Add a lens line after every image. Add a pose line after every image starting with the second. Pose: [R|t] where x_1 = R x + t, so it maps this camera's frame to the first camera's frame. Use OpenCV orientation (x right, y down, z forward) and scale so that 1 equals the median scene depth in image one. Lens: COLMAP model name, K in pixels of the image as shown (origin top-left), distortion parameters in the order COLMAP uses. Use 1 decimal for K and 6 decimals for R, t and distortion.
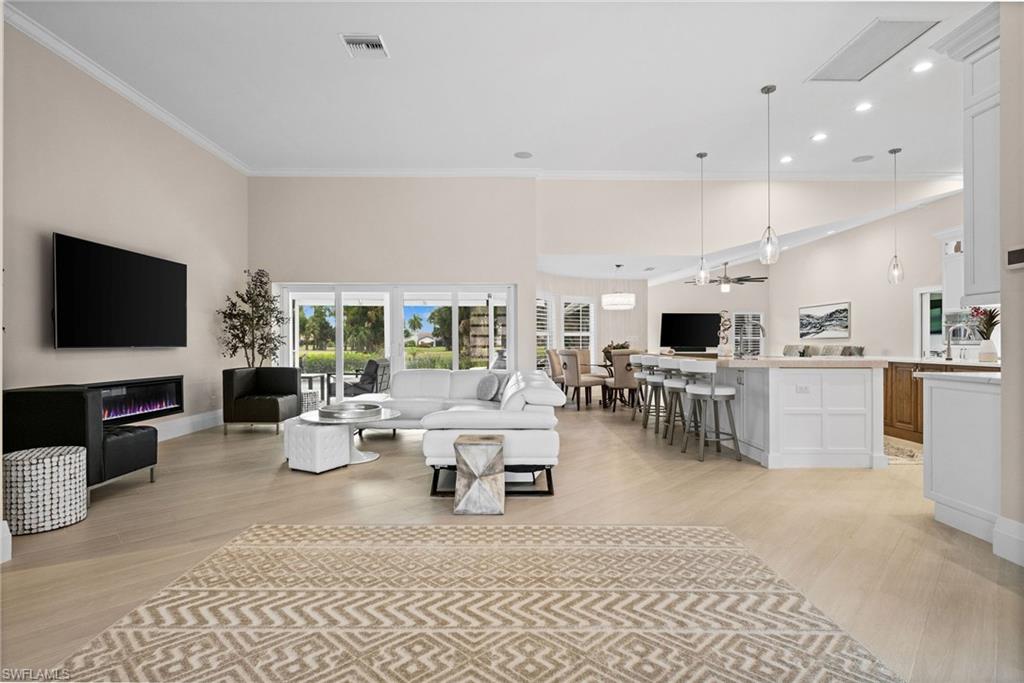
lens RADIAL K [[494.5, 0, 505.2], [0, 494.5, 340.3], [0, 0, 1]] dist [-0.002602, -0.000280]
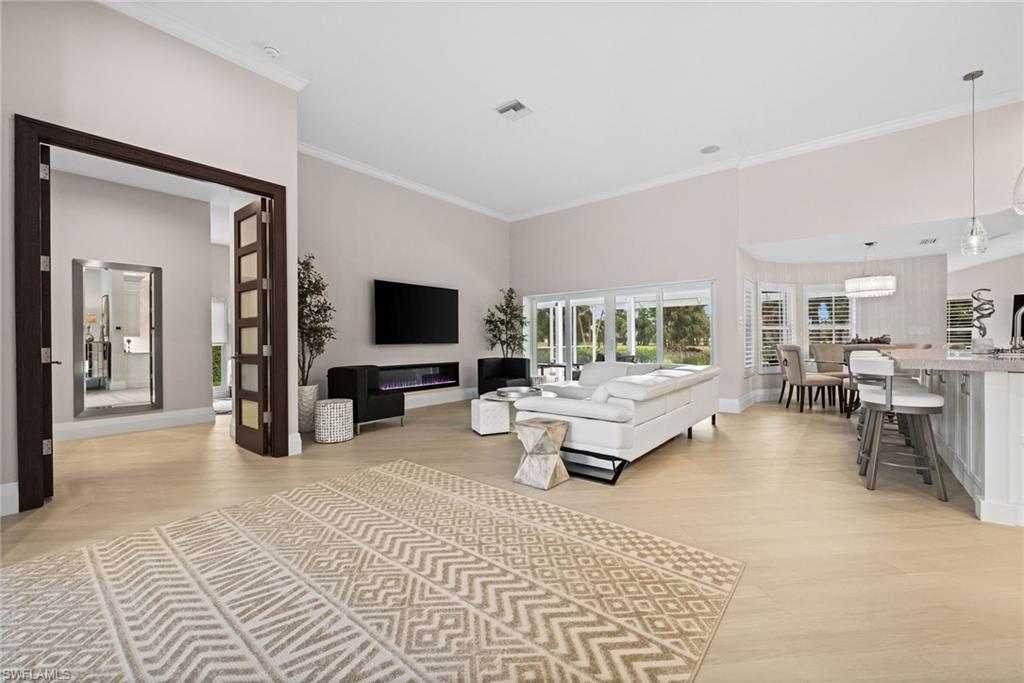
lens RADIAL K [[409.0, 0, 511.6], [0, 409.0, 342.0], [0, 0, 1]] dist [-0.002820, -0.000241]
pose [[0.772761, -0.006241, -0.634666, 0.239631], [0.013848, 0.999879, 0.007029, 0.001576], [0.634546, -0.014221, 0.772754, 0.101813]]
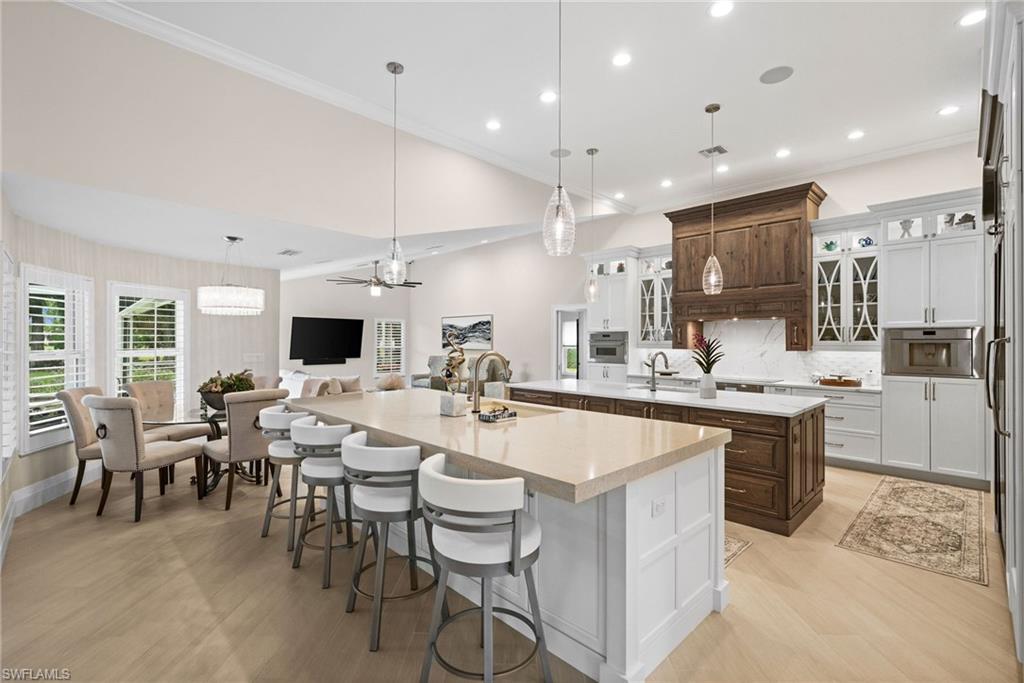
lens RADIAL K [[458.7, 0, 513.6], [0, 458.7, 340.2], [0, 0, 1]] dist [0.000217, 0.000033]
pose [[0.707524, 0.001745, 0.706687, 0.101368], [-0.005192, 0.999983, 0.002730, -0.043519], [-0.706670, -0.005601, 0.707521, 0.476524]]
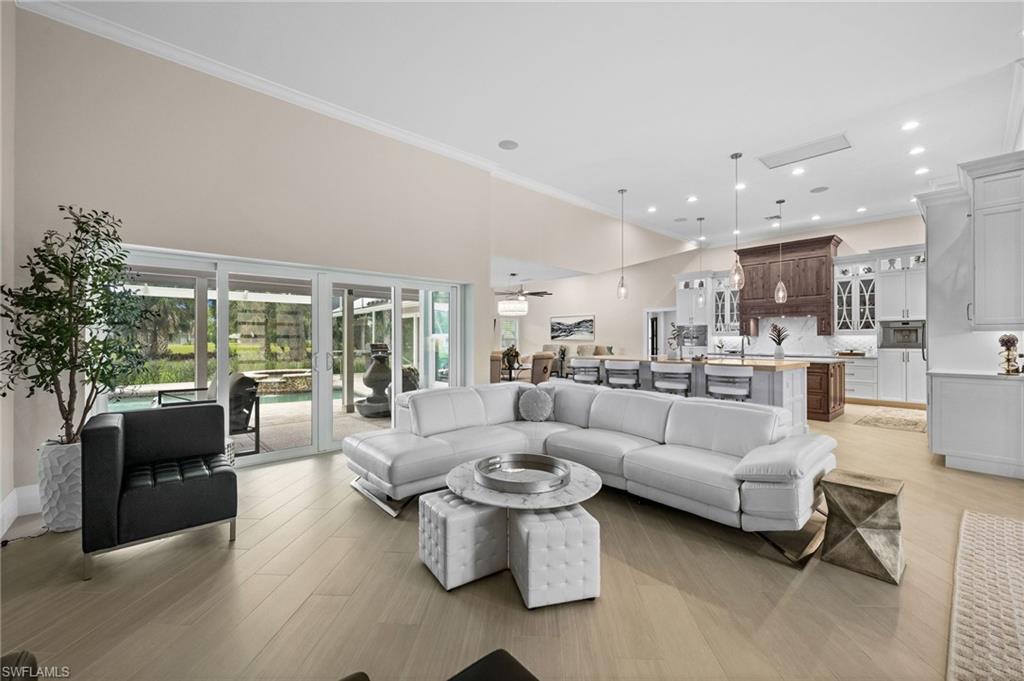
lens RADIAL K [[409.7, 0, 513.0], [0, 409.7, 338.8], [0, 0, 1]] dist [-0.003212, 0.000845]
pose [[0.746415, -0.000124, 0.665481, -0.439267], [-0.002572, 0.999992, 0.003072, -0.017350], [-0.665476, -0.004004, 0.746409, 0.409813]]
